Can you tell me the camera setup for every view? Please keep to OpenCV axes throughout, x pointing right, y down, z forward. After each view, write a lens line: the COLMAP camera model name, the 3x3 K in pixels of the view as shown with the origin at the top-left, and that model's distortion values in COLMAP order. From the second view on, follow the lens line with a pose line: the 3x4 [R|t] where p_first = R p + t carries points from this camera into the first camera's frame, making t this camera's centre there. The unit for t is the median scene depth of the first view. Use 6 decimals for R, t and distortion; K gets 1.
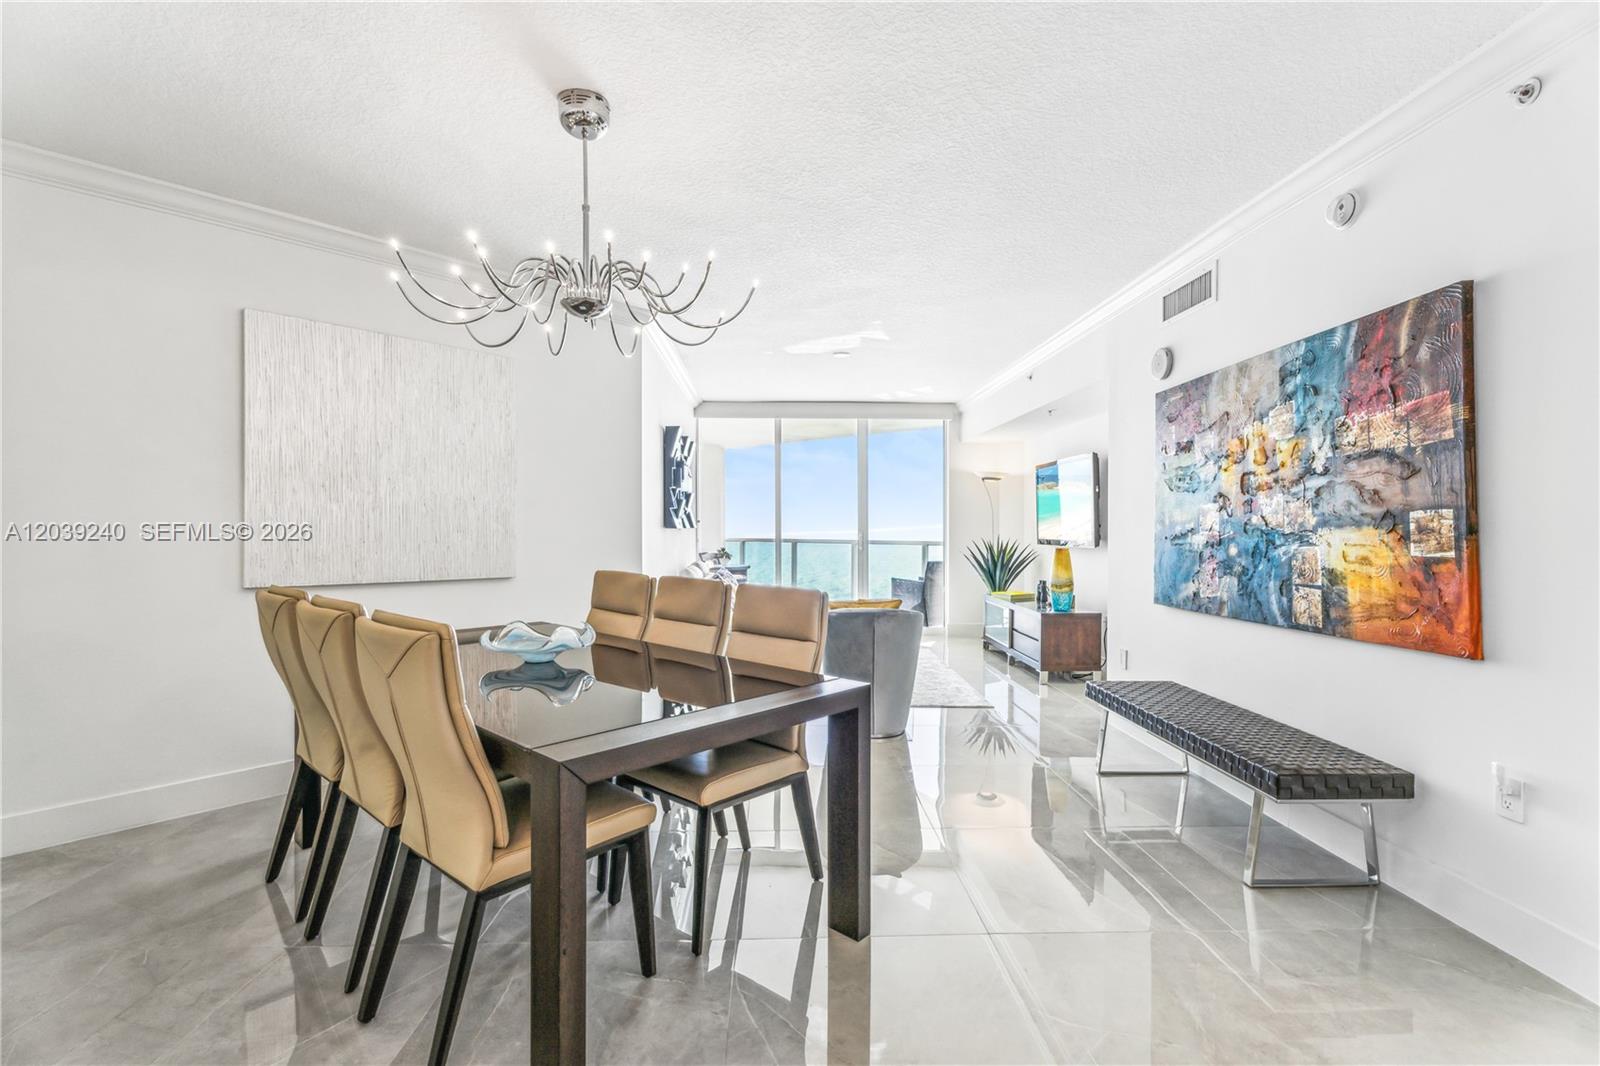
lens RADIAL K [[728.7, 0, 798.9], [0, 728.7, 536.7], [0, 0, 1]] dist [-0.002240, -0.000439]
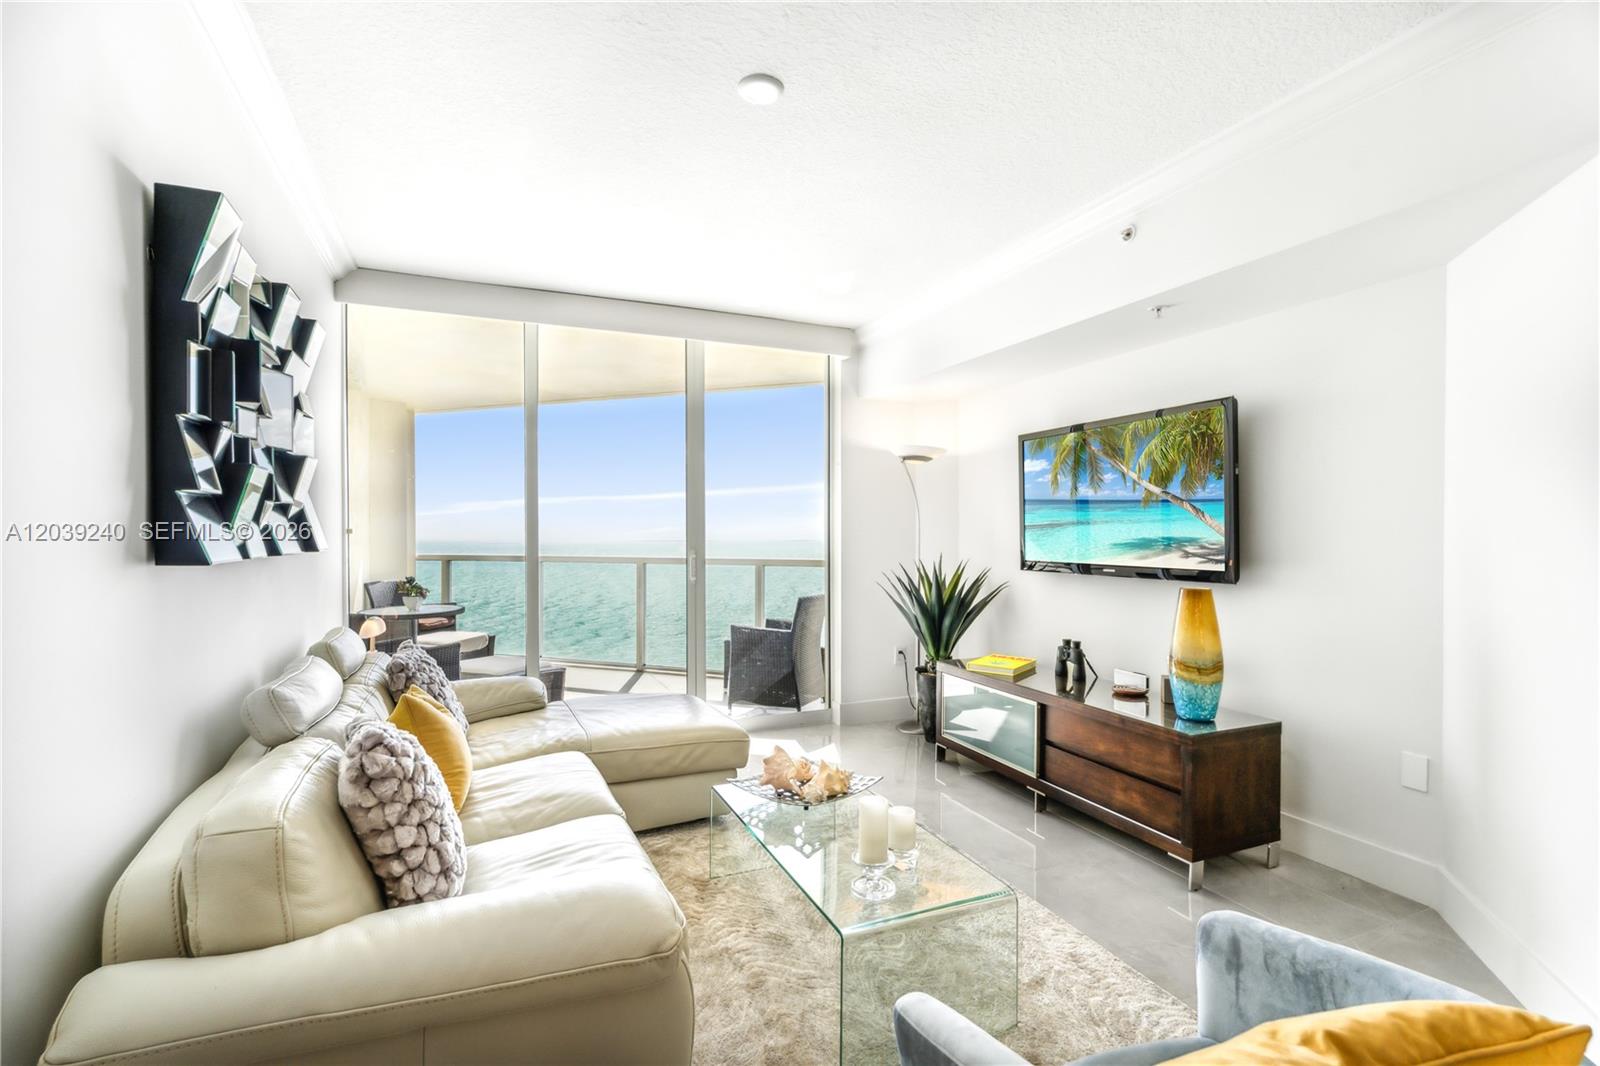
lens RADIAL K [[728.7, 0, 798.9], [0, 728.7, 536.7], [0, 0, 1]] dist [-0.002240, -0.000439]
pose [[0.928085, -0.006490, 0.372311, -0.118492], [0.009148, 0.999944, -0.005373, -0.034906], [-0.372255, 0.008393, 0.928092, 1.255828]]
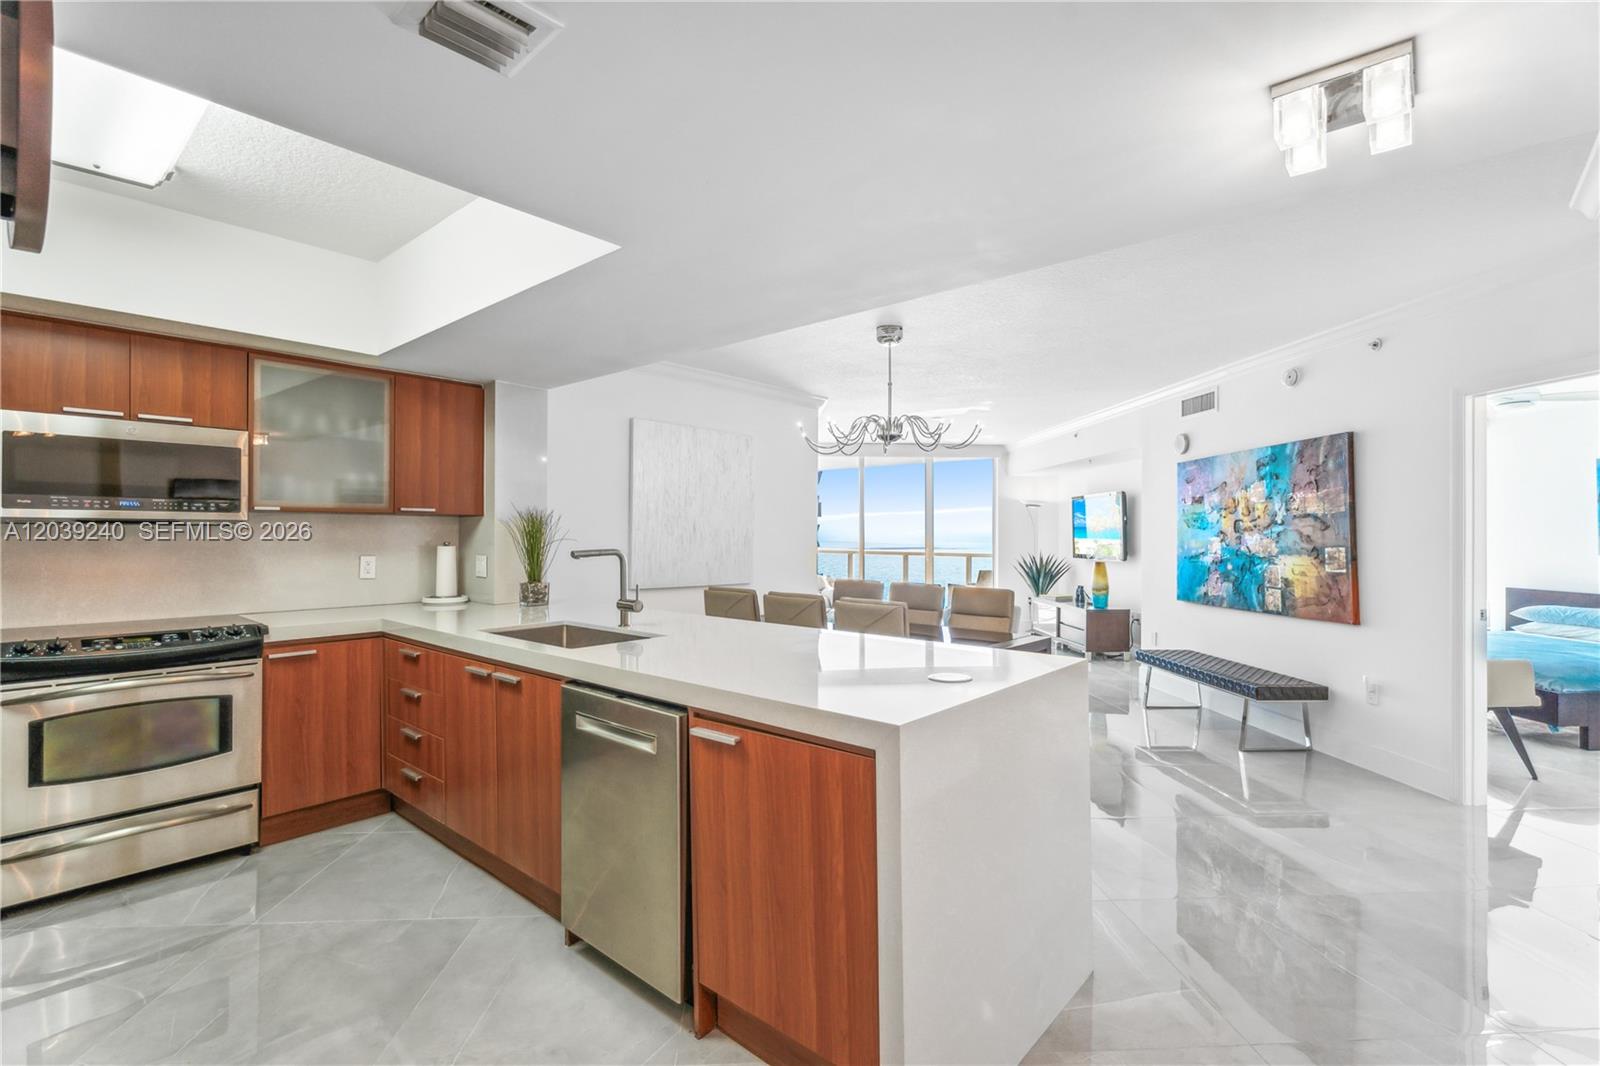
lens RADIAL K [[736.9, 0, 800.0], [0, 736.9, 533.0], [0, 0, 1]] dist [0.000346, -0.000029]
pose [[0.999635, 0.001826, 0.026950, -0.453579], [-0.001472, 0.999913, -0.013140, -0.036595], [-0.026972, 0.013096, 0.999550, -0.692174]]
